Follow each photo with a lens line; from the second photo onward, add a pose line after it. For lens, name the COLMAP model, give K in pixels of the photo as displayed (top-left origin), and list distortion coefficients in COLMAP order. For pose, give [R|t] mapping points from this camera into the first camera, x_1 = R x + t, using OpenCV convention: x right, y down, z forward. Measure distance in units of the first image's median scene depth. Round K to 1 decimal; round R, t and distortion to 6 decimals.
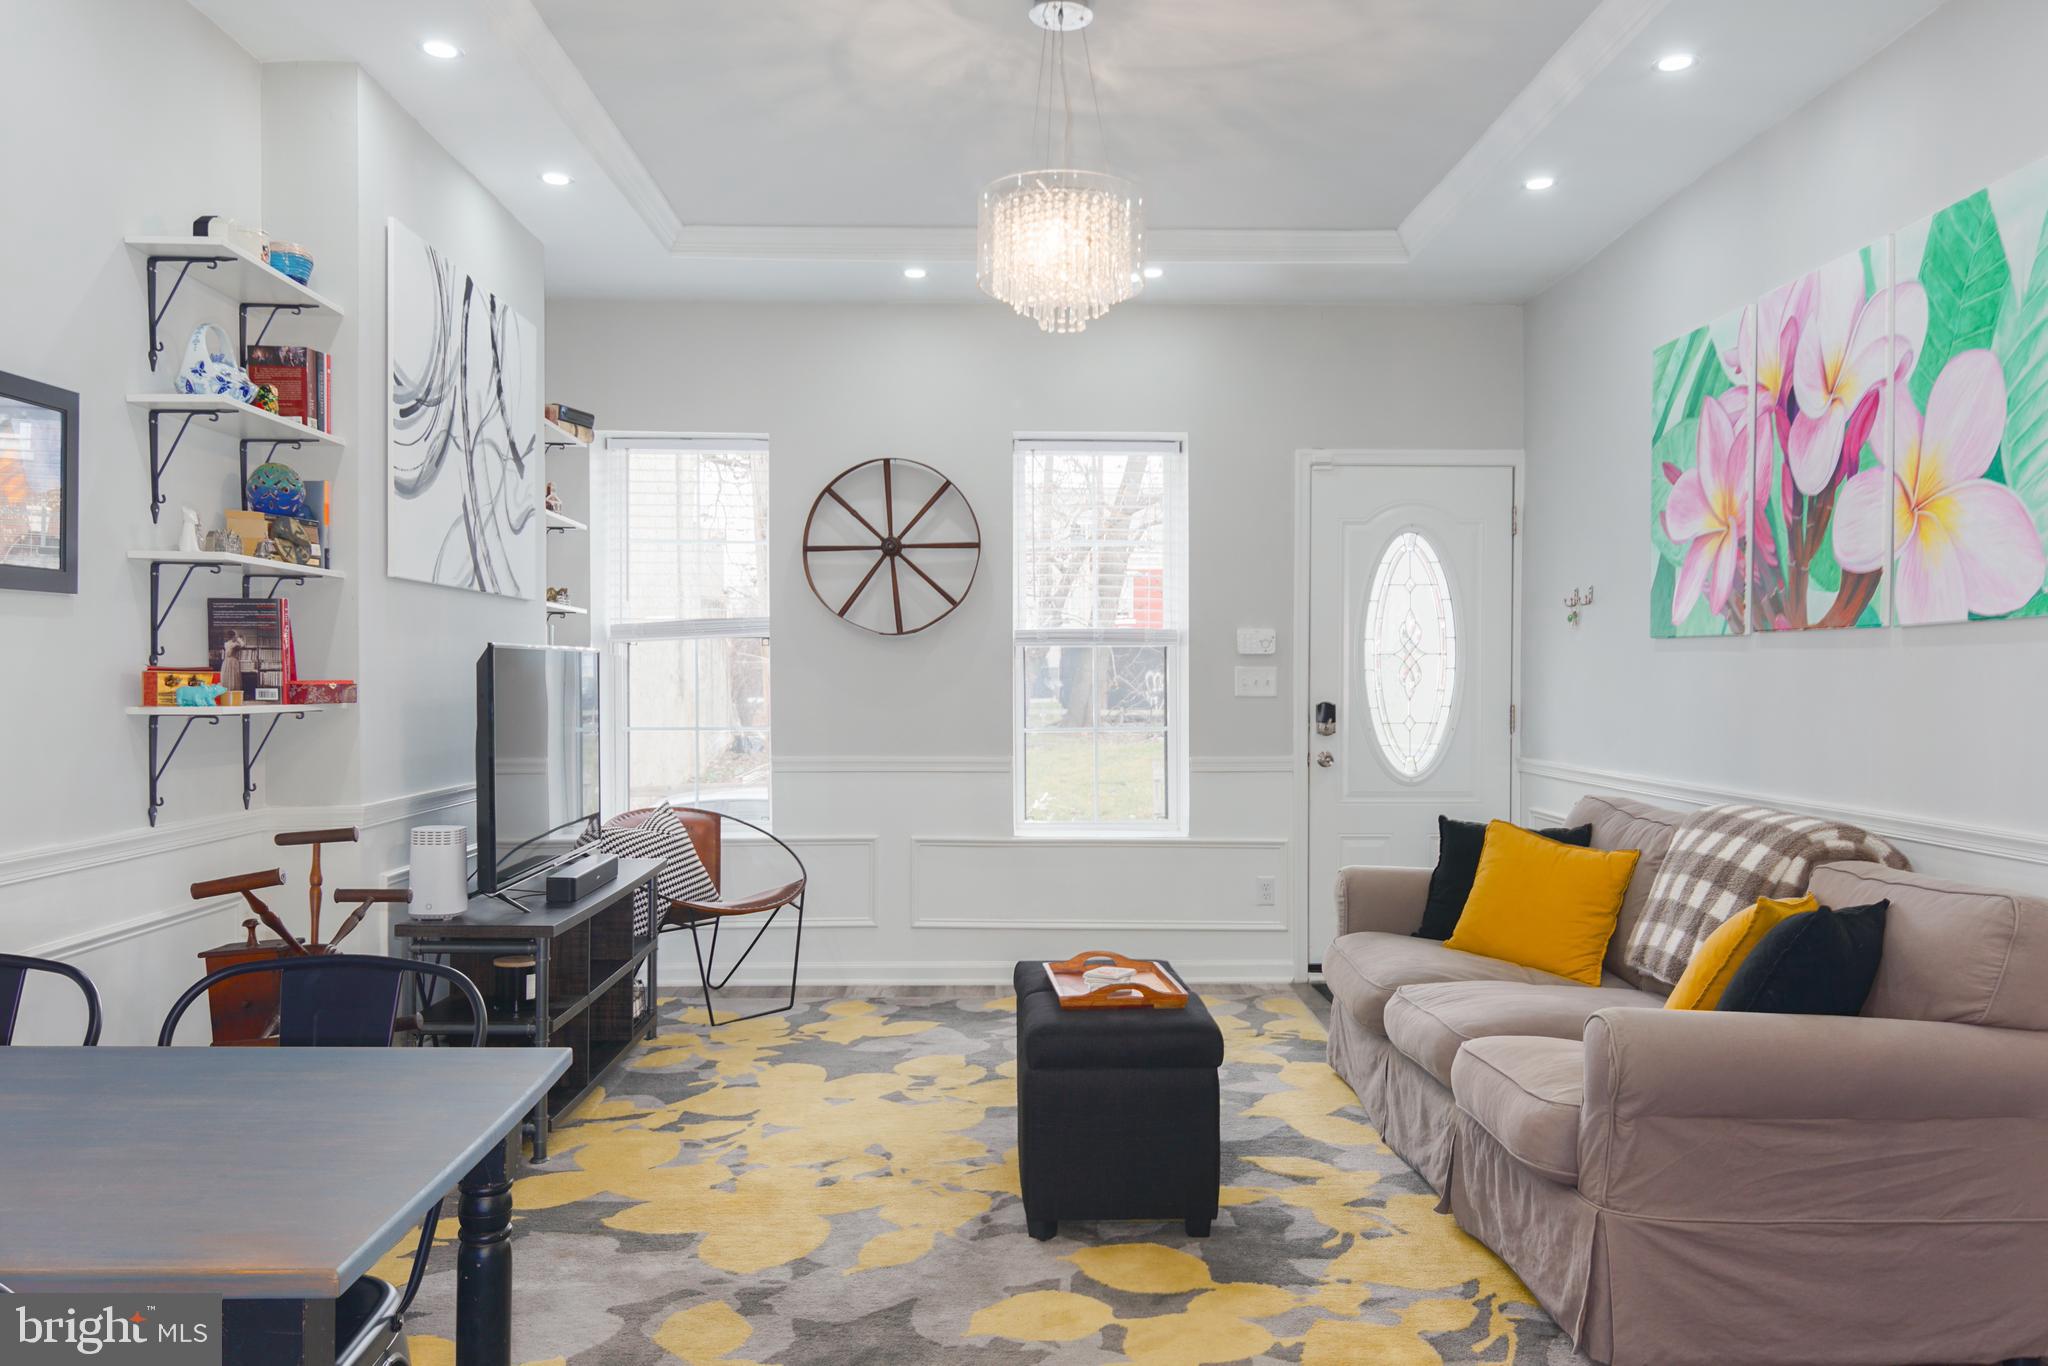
lens RADIAL K [[1514.4, 0, 1014.9], [0, 1514.4, 692.8], [0, 0, 1]] dist [0.002319, -0.003489]
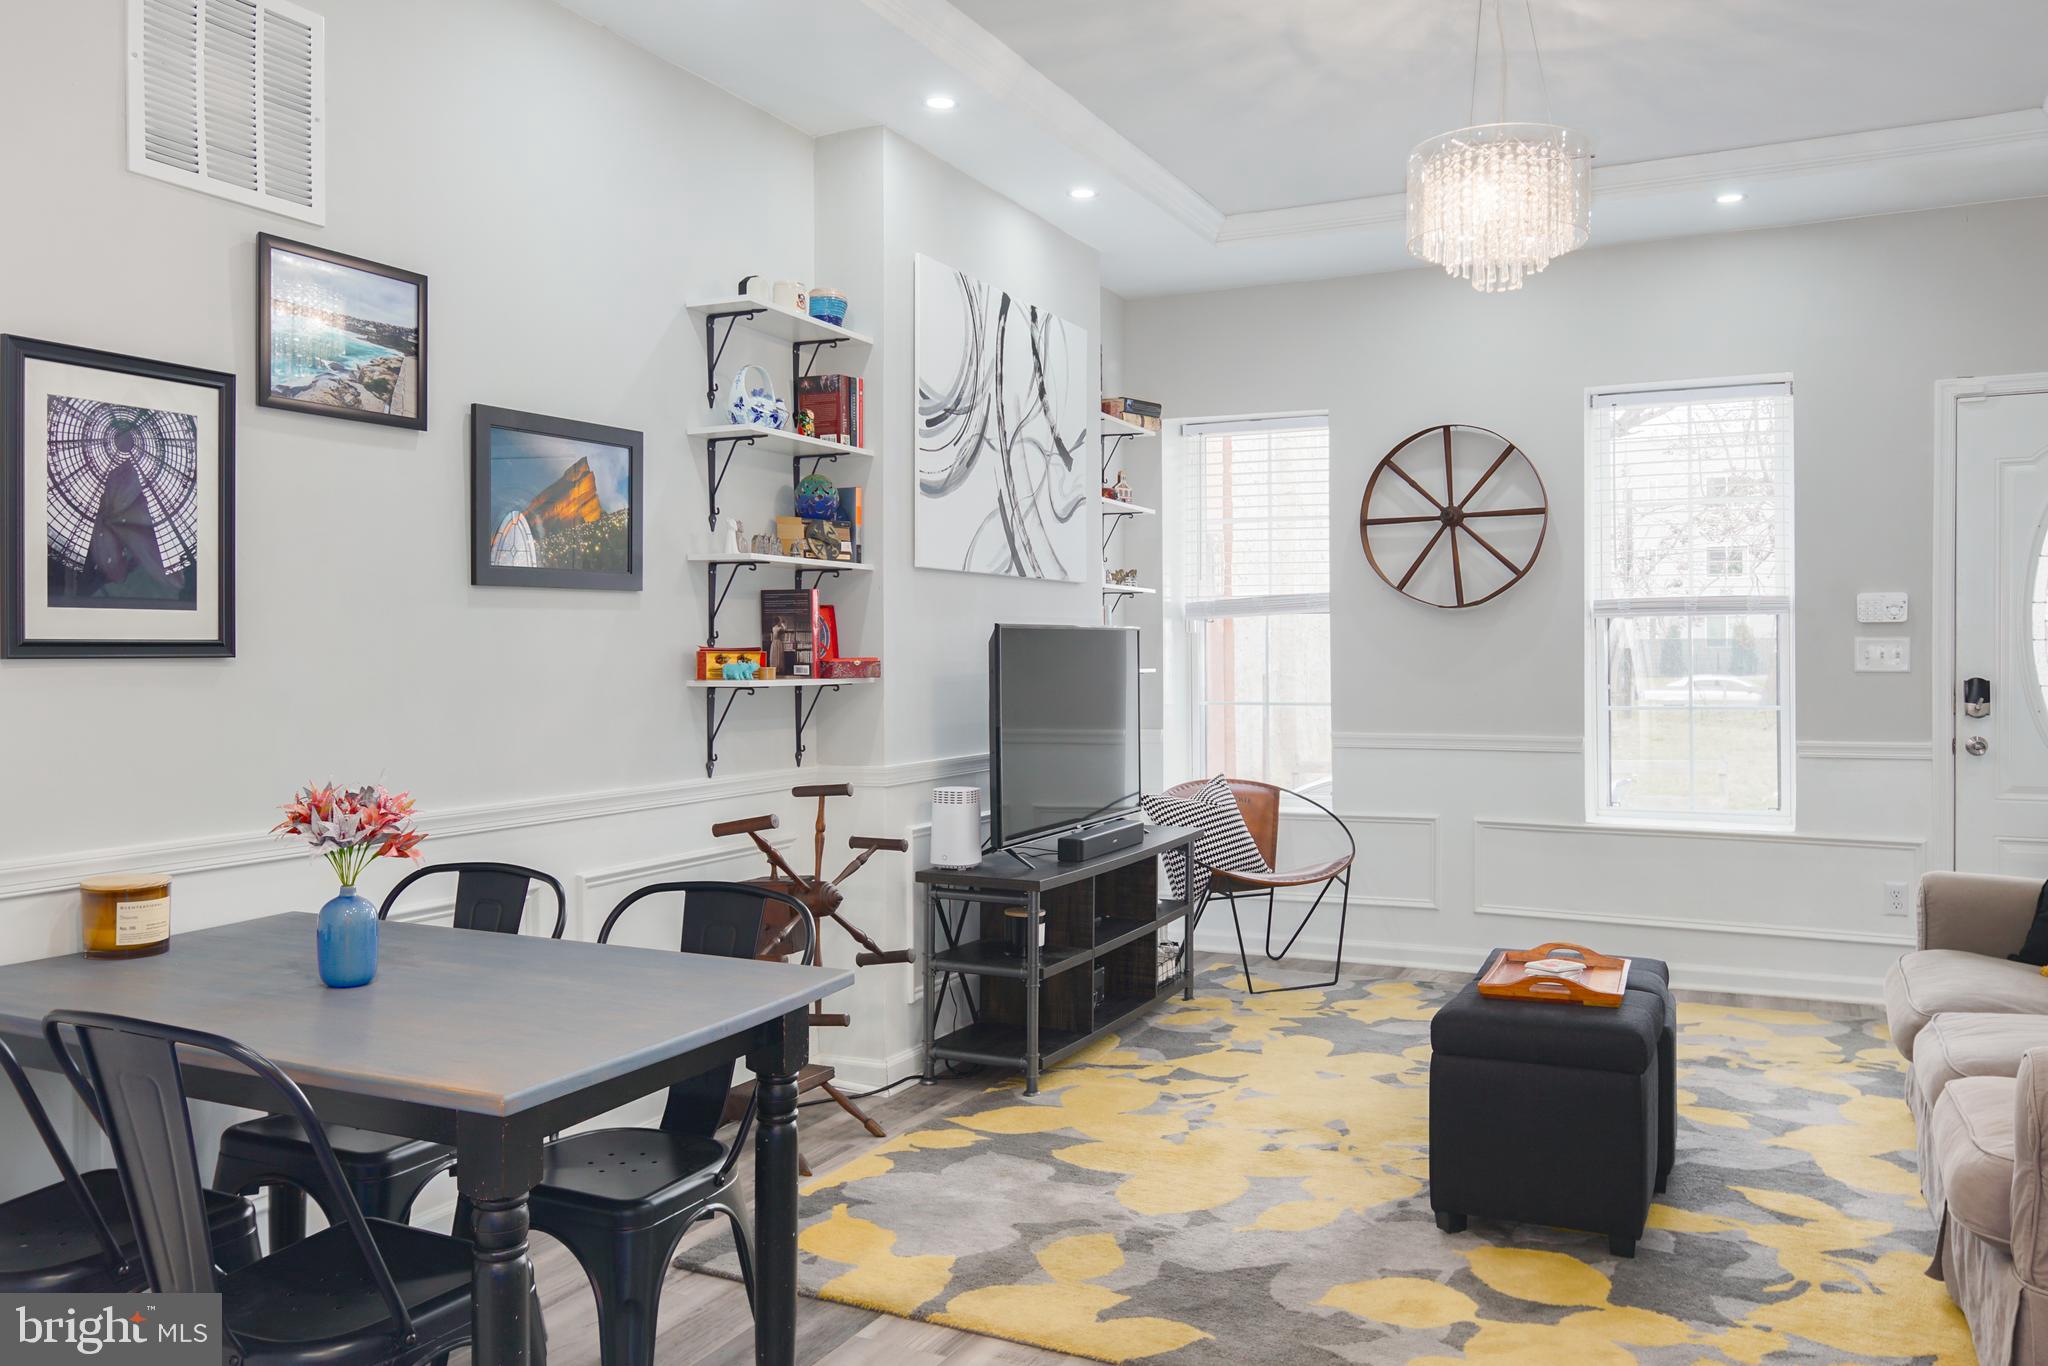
lens RADIAL K [[1557.1, 0, 1031.3], [0, 1557.1, 658.9], [0, 0, 1]] dist [0.003856, -0.002081]
pose [[0.893284, -0.003901, -0.449475, 0.198932], [0.001330, 0.999981, -0.006035, -0.000150], [0.449490, 0.004793, 0.893273, -0.011331]]
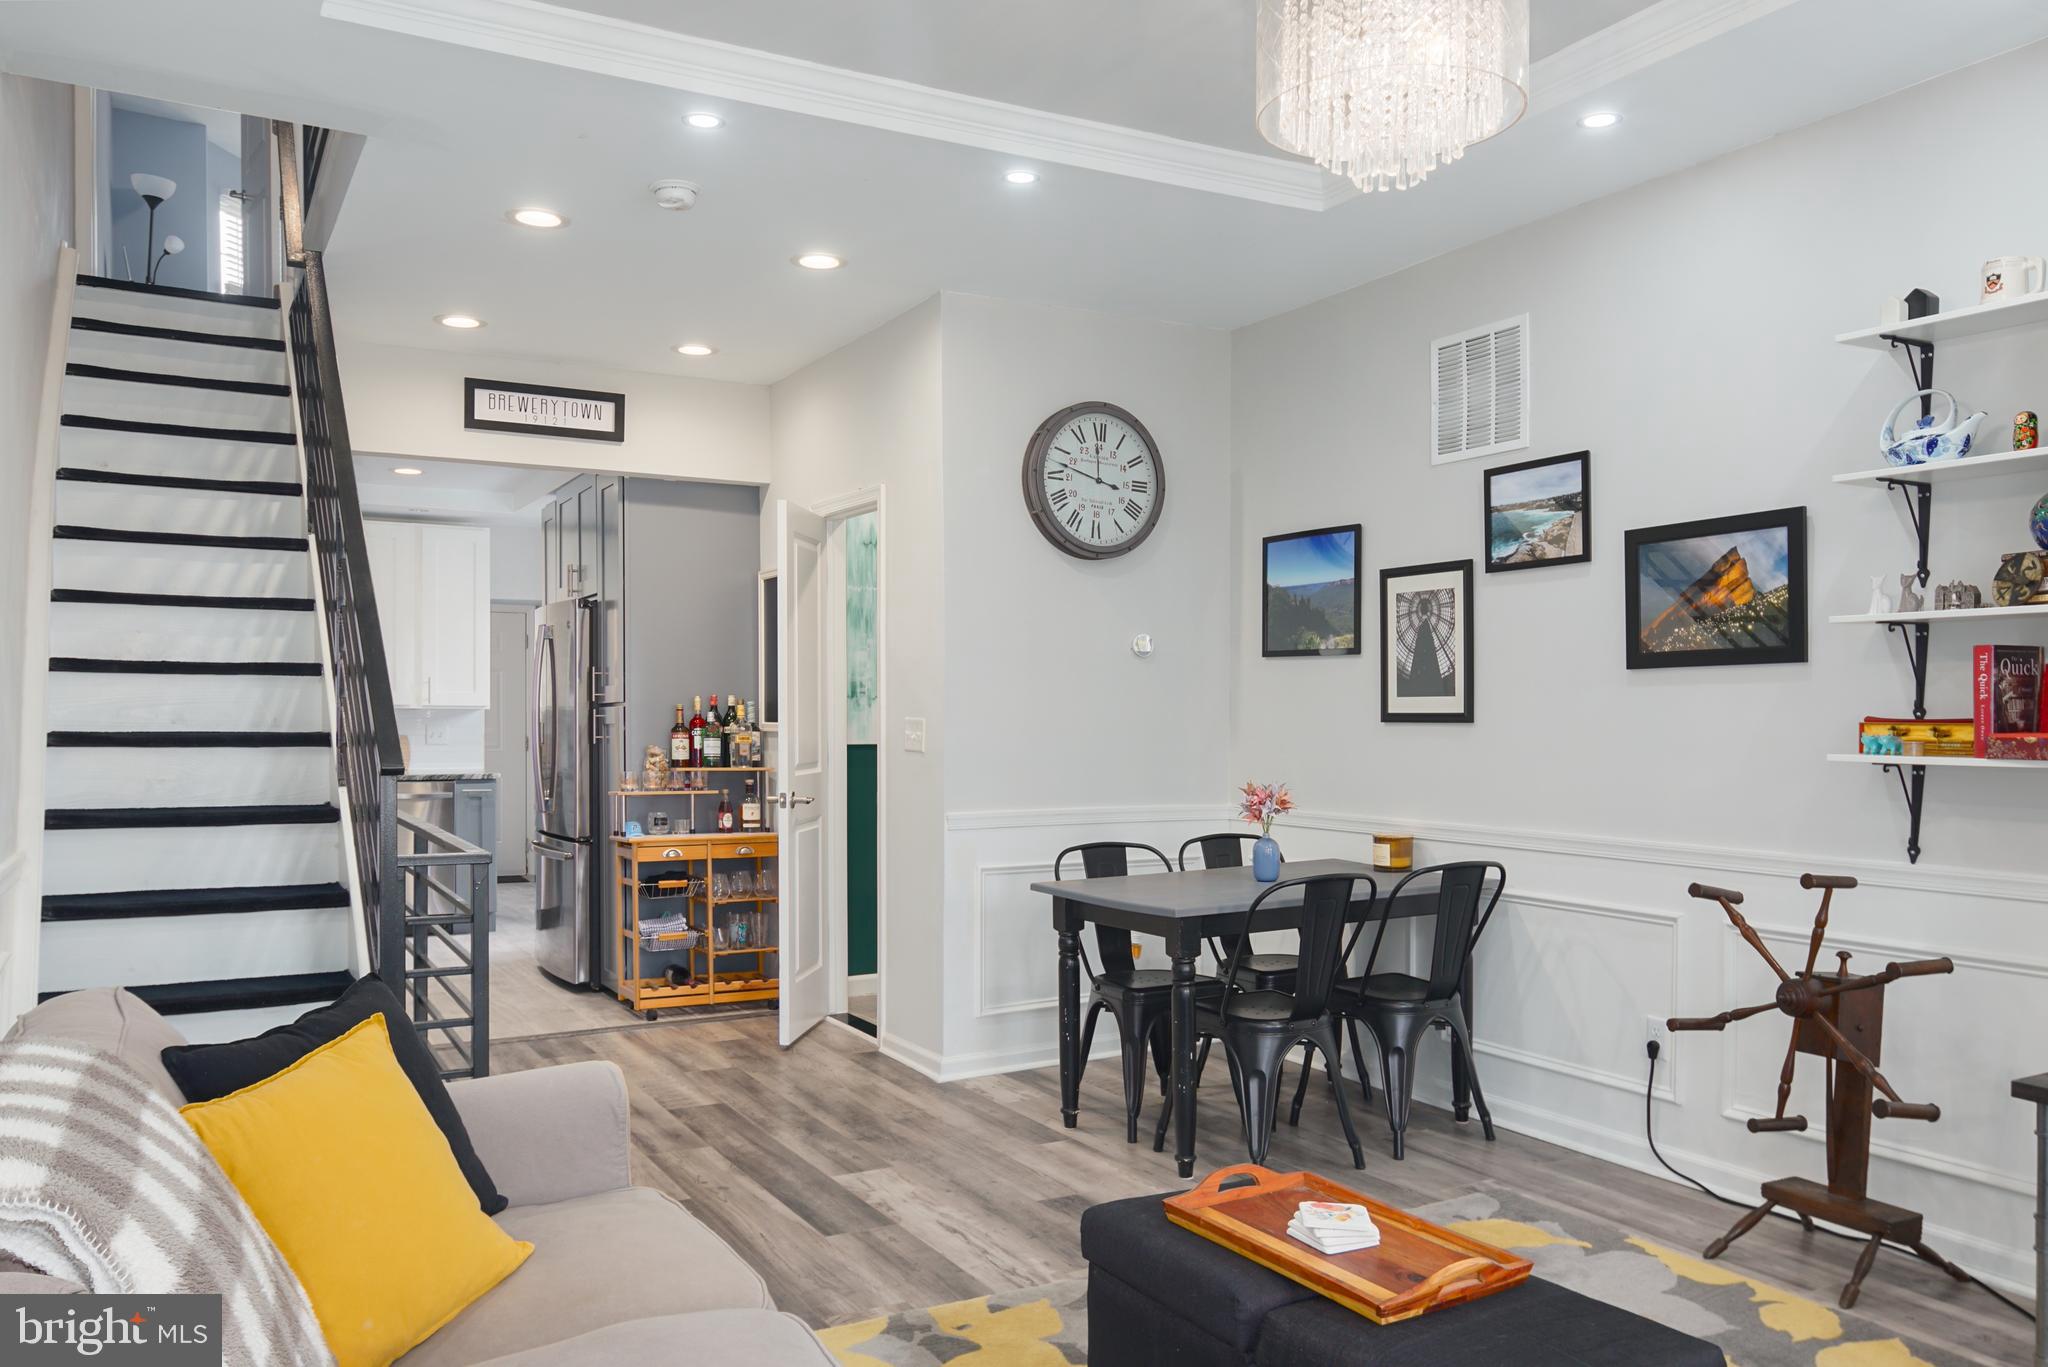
lens RADIAL K [[1557.1, 0, 1031.3], [0, 1557.1, 659.4], [0, 0, 1]] dist [0.003856, -0.002081]
pose [[-0.873979, -0.021372, -0.485494, 0.465501], [-0.008696, 0.999560, -0.028346, -0.018833], [0.485886, -0.020552, -0.873780, 1.433885]]
